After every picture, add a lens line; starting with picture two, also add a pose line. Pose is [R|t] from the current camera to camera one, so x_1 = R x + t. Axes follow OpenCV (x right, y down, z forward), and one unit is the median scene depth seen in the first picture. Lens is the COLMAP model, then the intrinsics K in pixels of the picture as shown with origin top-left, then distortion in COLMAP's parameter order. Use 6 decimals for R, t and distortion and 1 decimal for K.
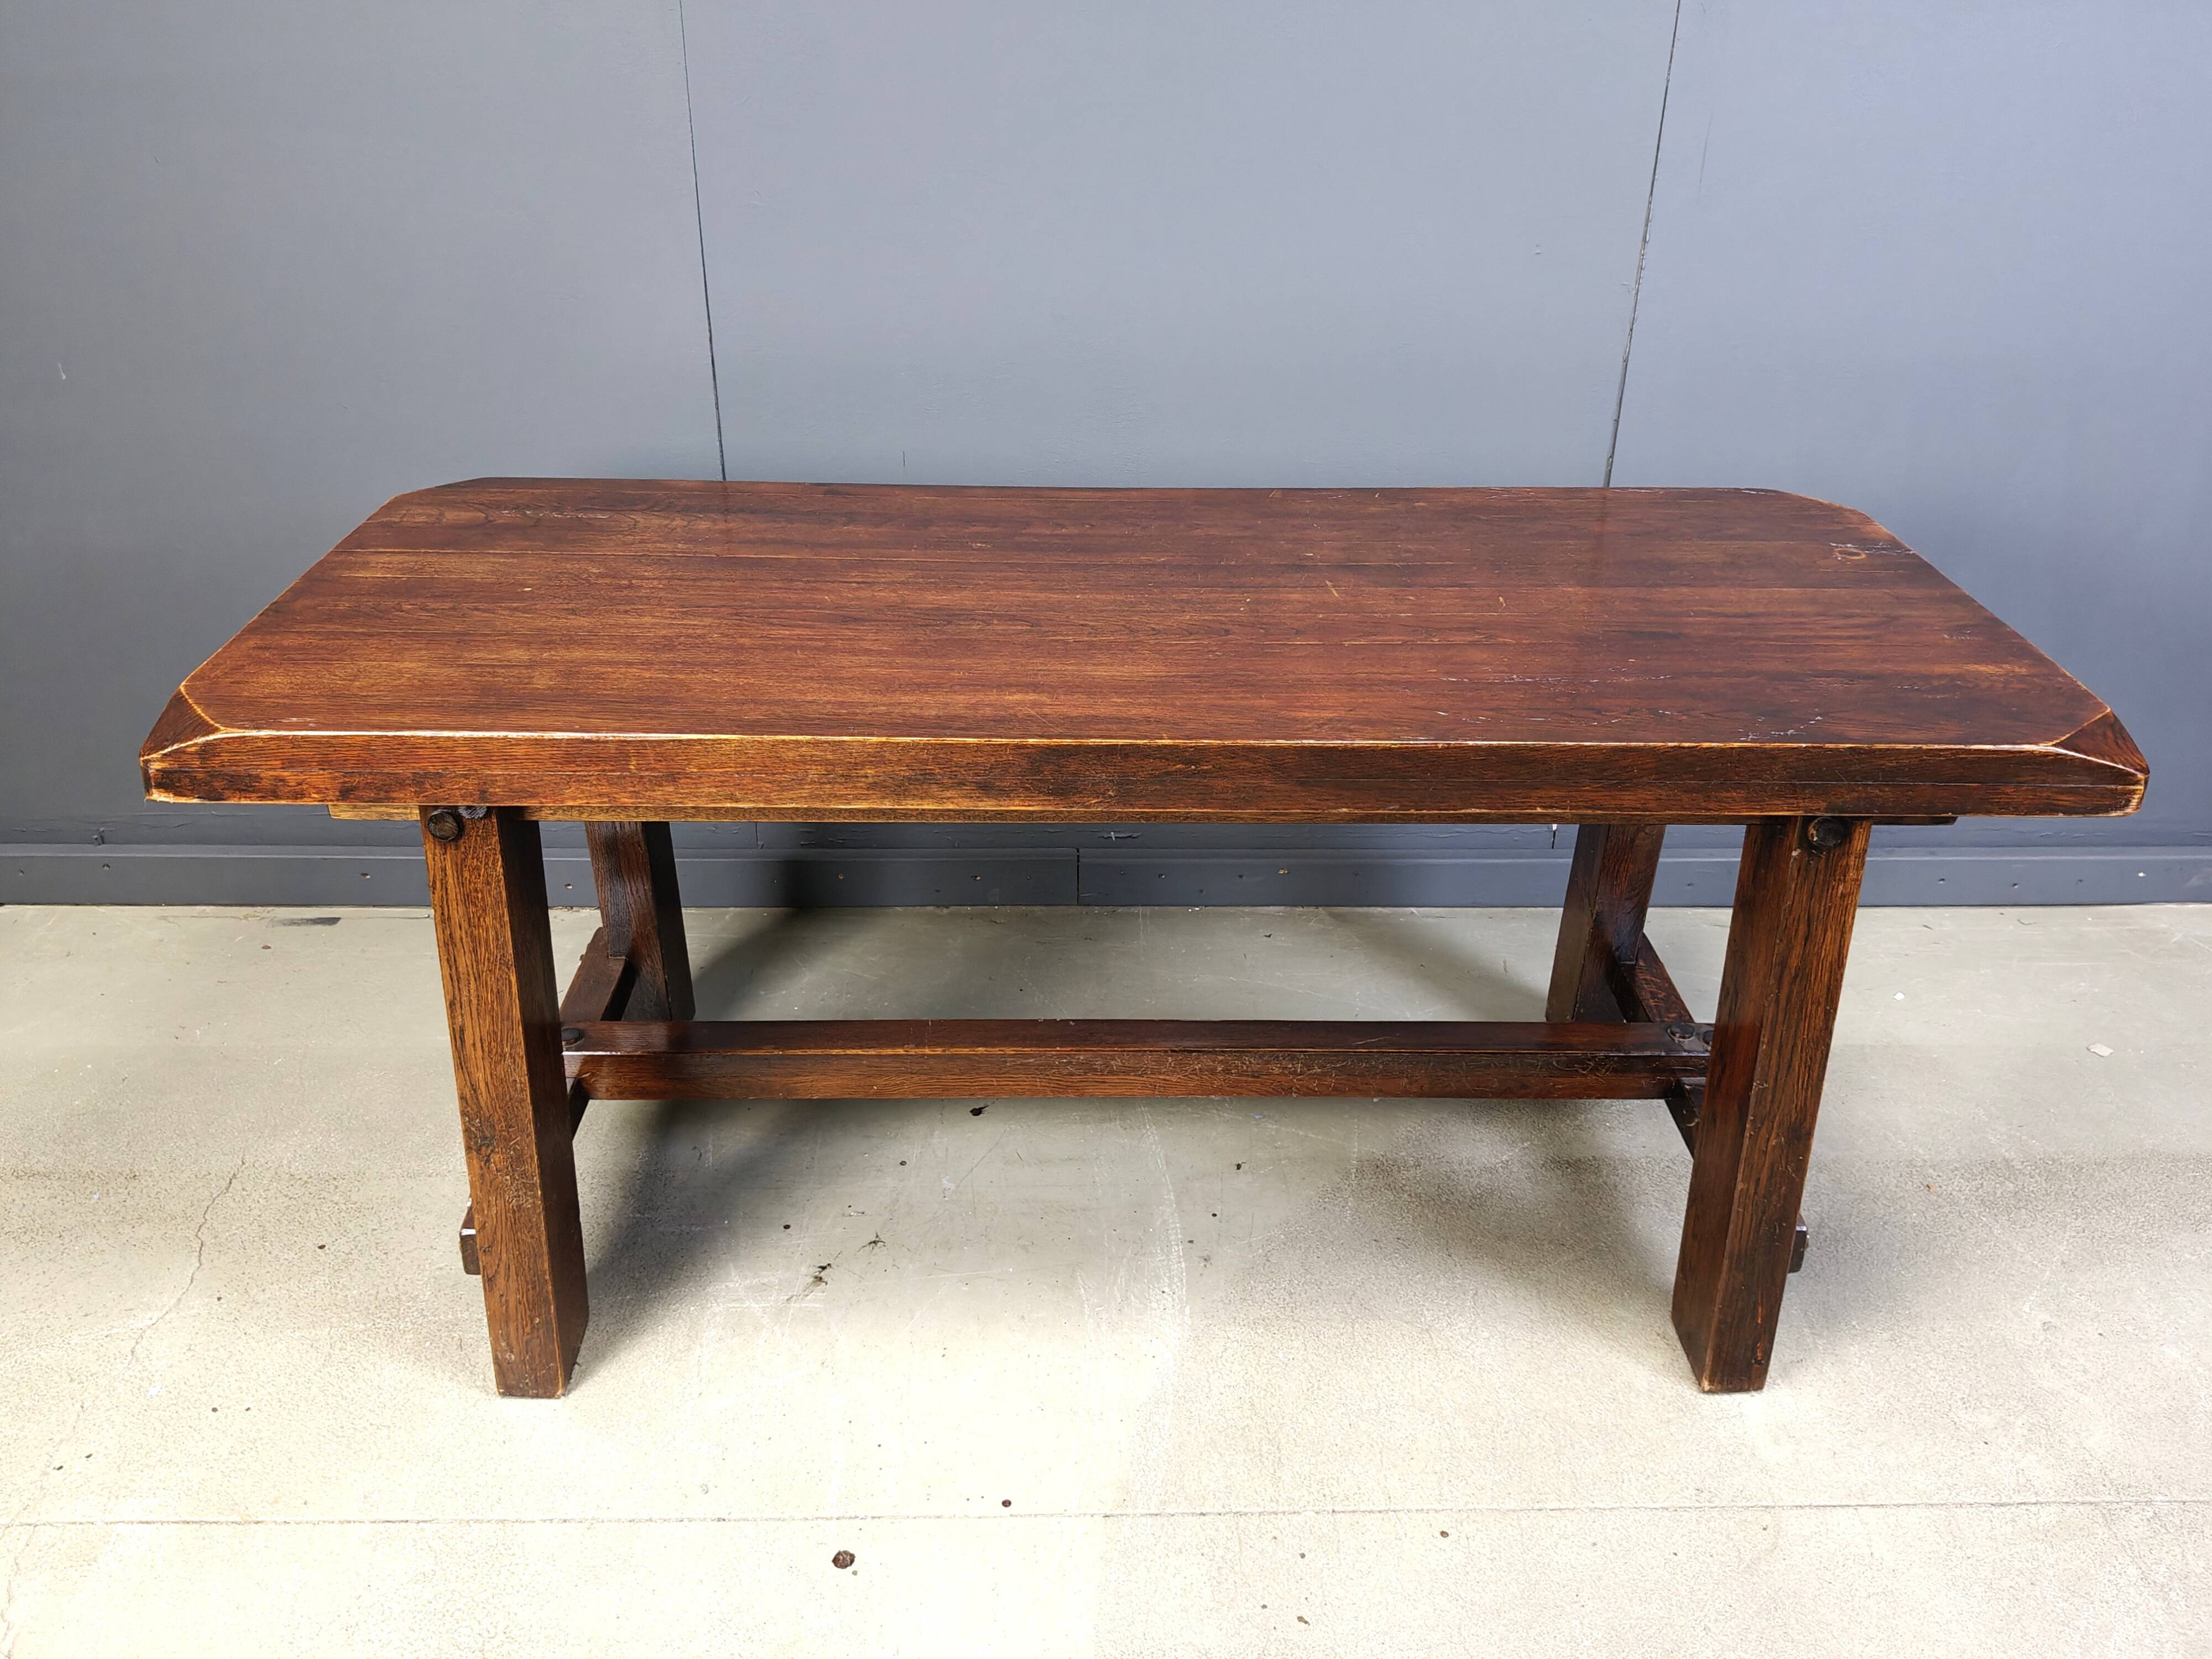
lens RADIAL K [[1739.1, 0, 1110.4], [0, 1739.1, 829.4], [0, 0, 1]] dist [0.160923, -0.424582]
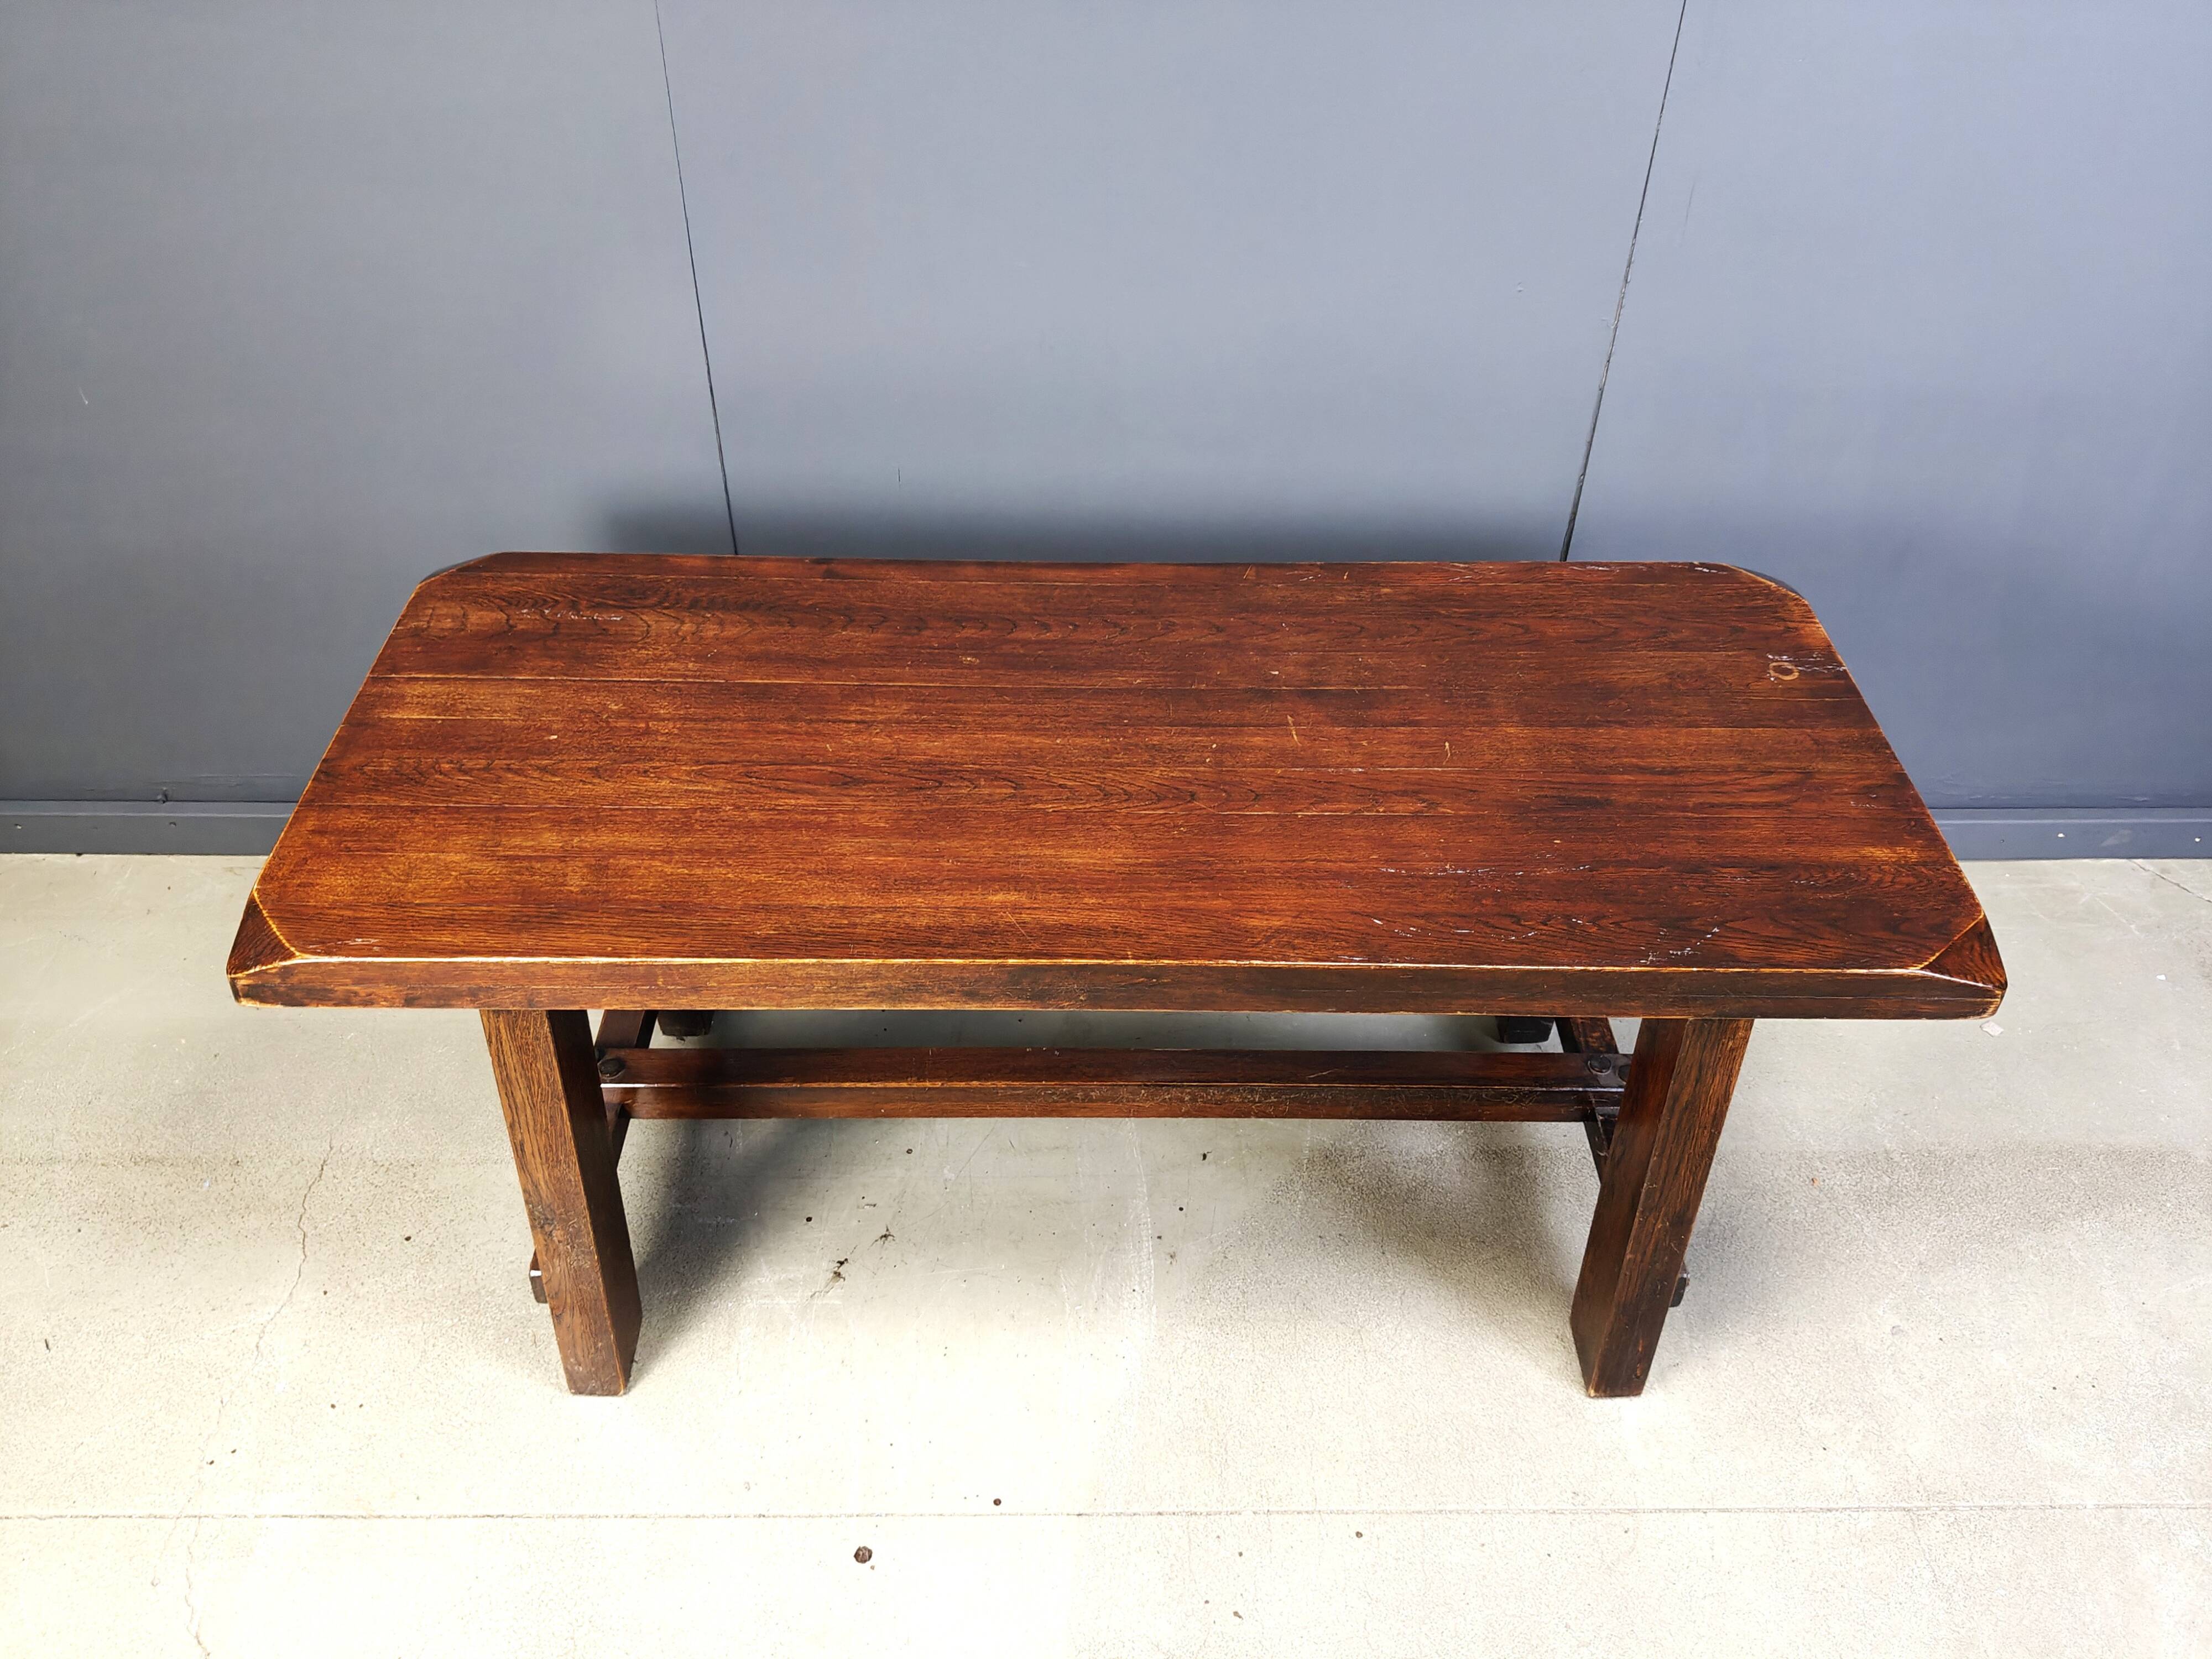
lens RADIAL K [[1703.9, 0, 1104.1], [0, 1703.9, 832.5], [0, 0, 1]] dist [0.201370, -0.580222]
pose [[0.999912, 0.008834, -0.009945, 0.021743], [-0.006474, 0.976311, 0.216275, -0.319349], [0.011620, -0.216191, 0.976282, -0.055493]]
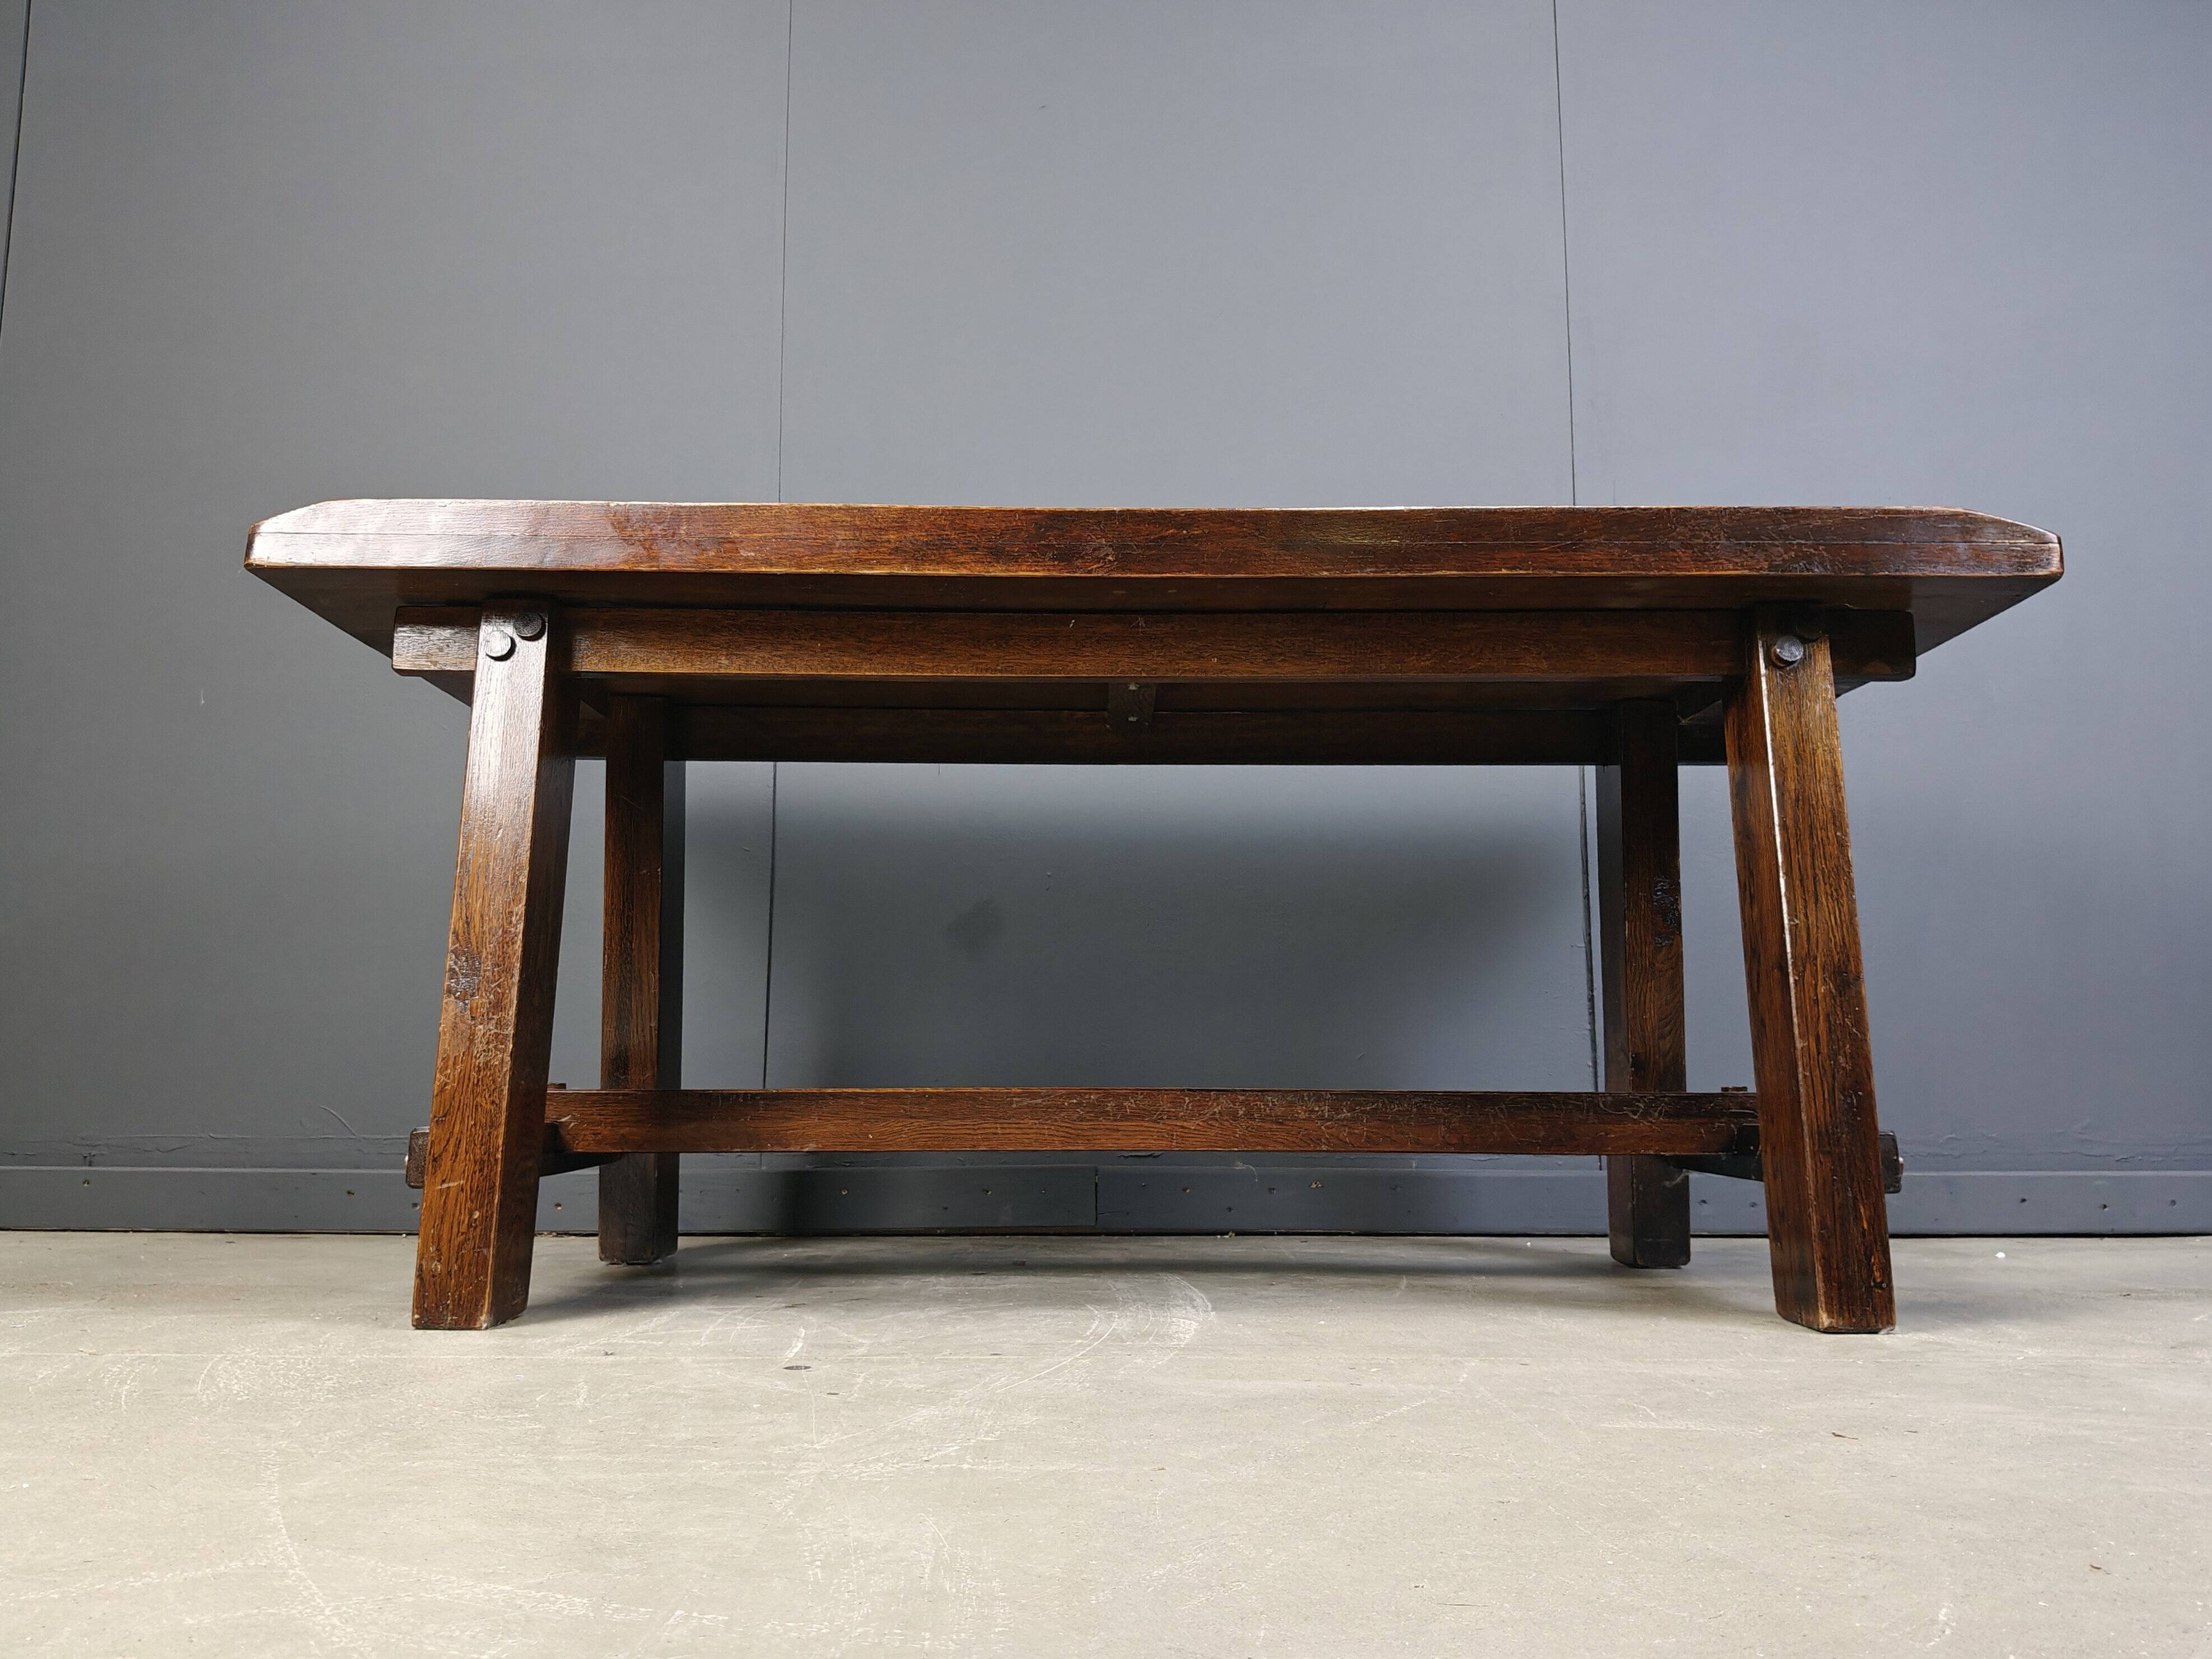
lens RADIAL K [[1778.1, 0, 1106.0], [0, 1778.1, 829.5], [0, 0, 1]] dist [0.163065, -0.471532]
pose [[0.999643, -0.018586, -0.019207, 0.013937], [0.003815, 0.810513, -0.585708, 0.676003], [0.026454, 0.585426, 0.810294, 0.162553]]
